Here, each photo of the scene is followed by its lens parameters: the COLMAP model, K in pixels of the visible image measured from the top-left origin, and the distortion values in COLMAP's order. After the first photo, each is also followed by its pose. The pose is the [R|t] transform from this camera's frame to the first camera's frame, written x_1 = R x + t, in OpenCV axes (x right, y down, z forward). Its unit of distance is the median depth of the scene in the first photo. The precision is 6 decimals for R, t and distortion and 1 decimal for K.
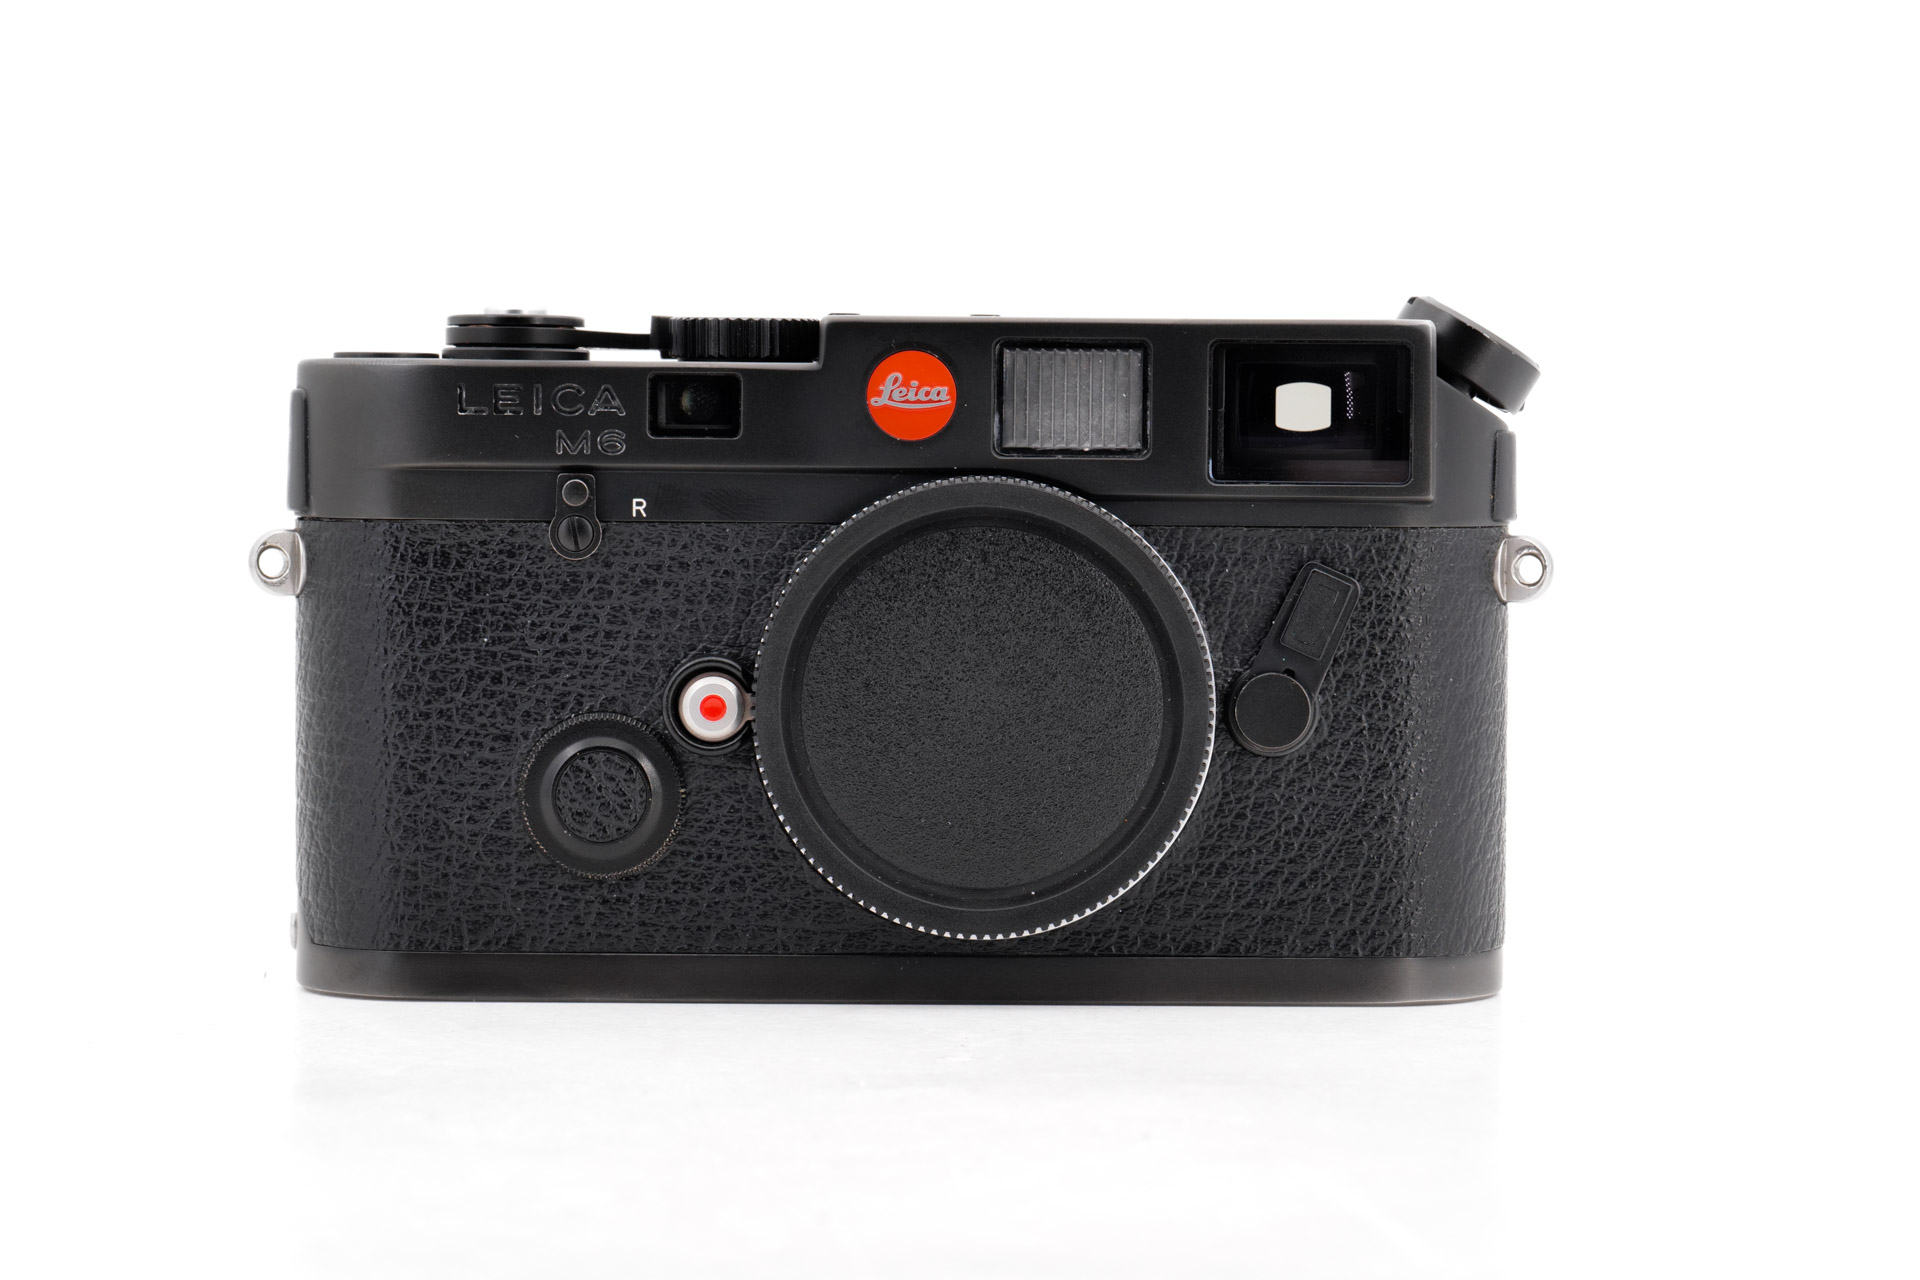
lens RADIAL K [[5017.1, 0, 960.0], [0, 5017.1, 640.0], [0, 0, 1]] dist [-0.201941, -0.123183]
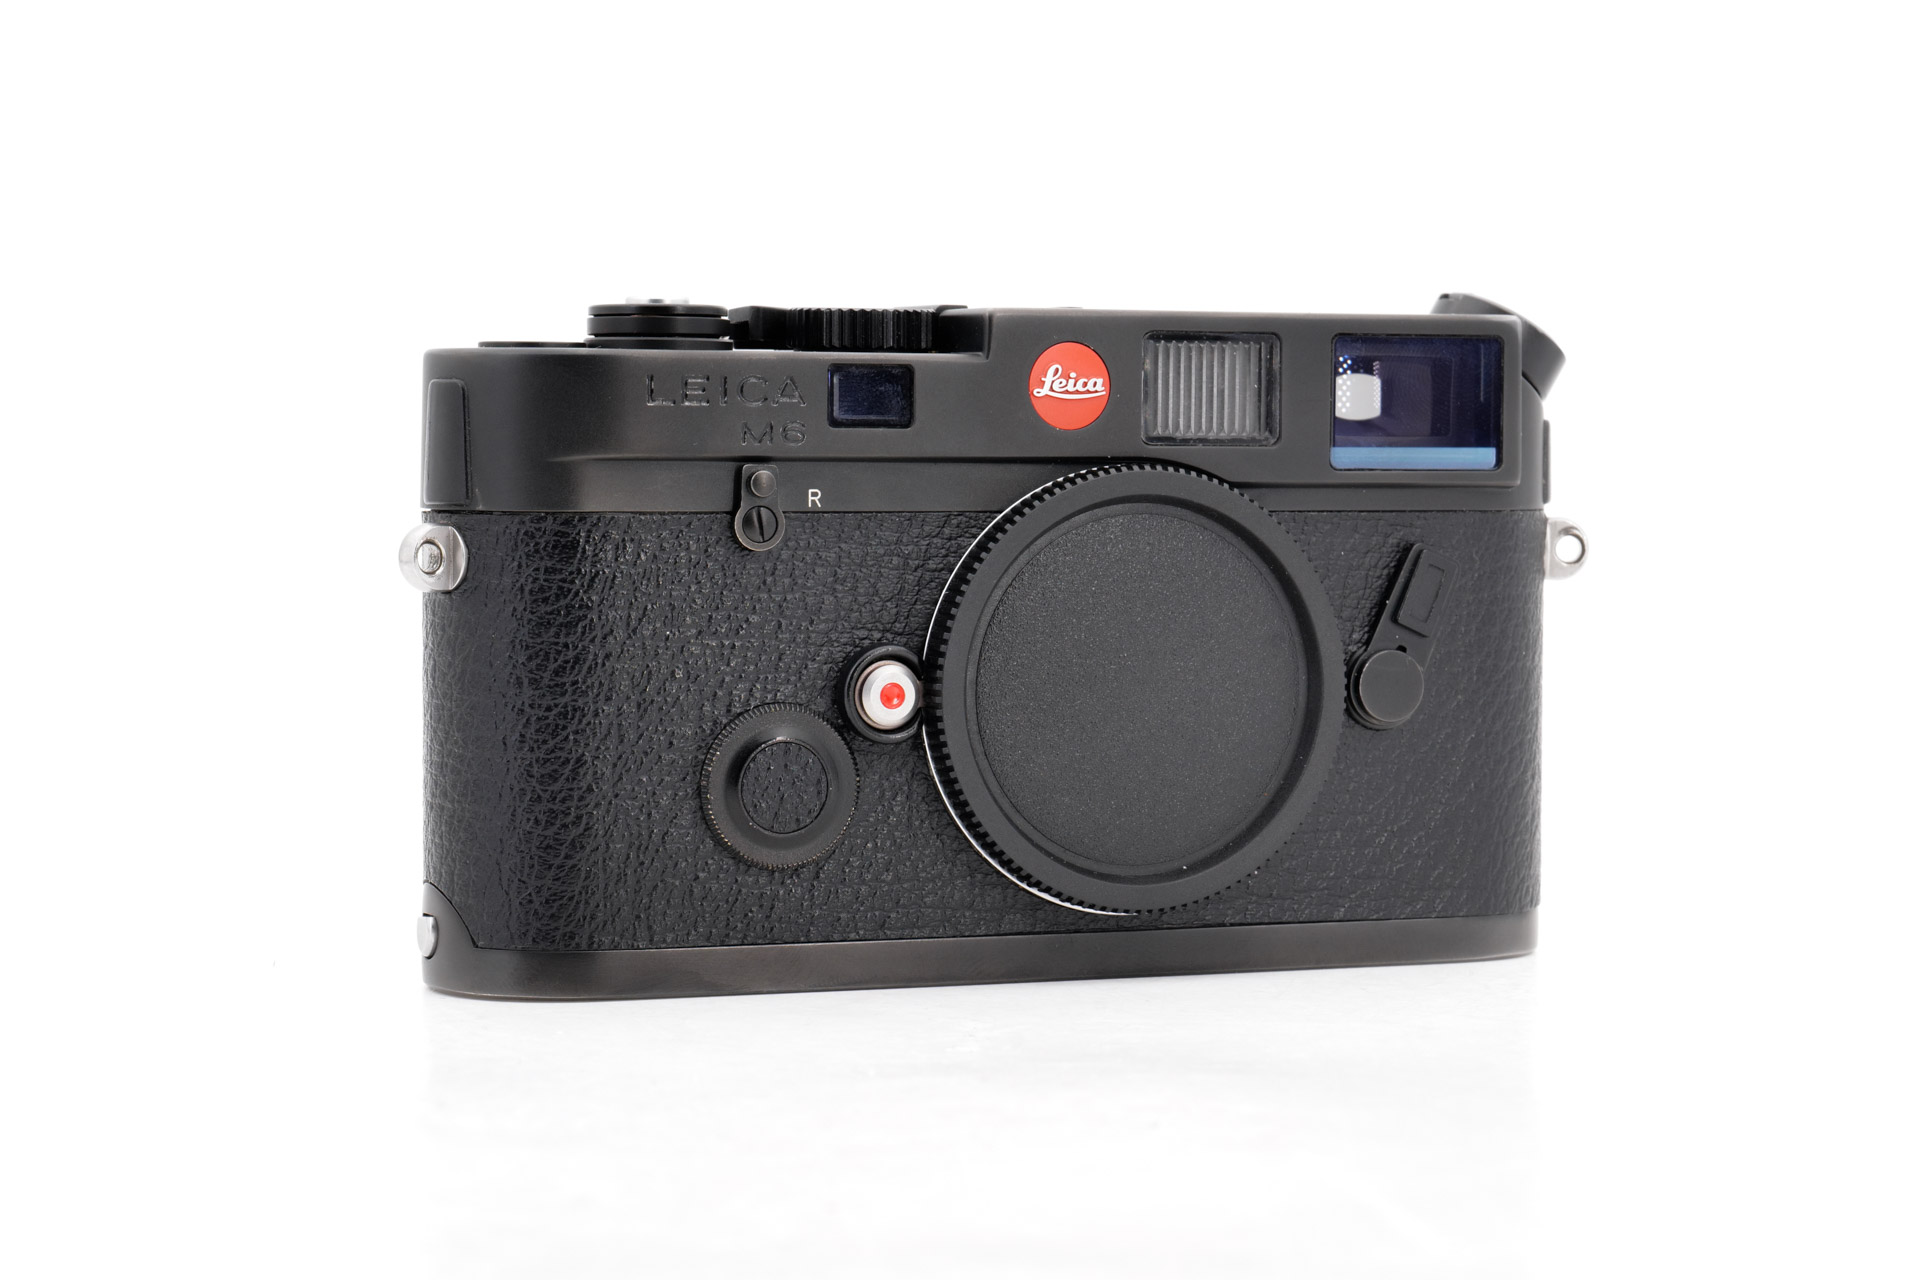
lens RADIAL K [[5017.1, 0, 960.0], [0, 5017.1, 640.0], [0, 0, 1]] dist [-0.201941, -0.123183]
pose [[0.931872, -0.018558, 0.362311, -0.398814], [0.017322, 0.999828, 0.006662, -0.004110], [-0.362373, 0.000067, 0.932033, 0.053250]]
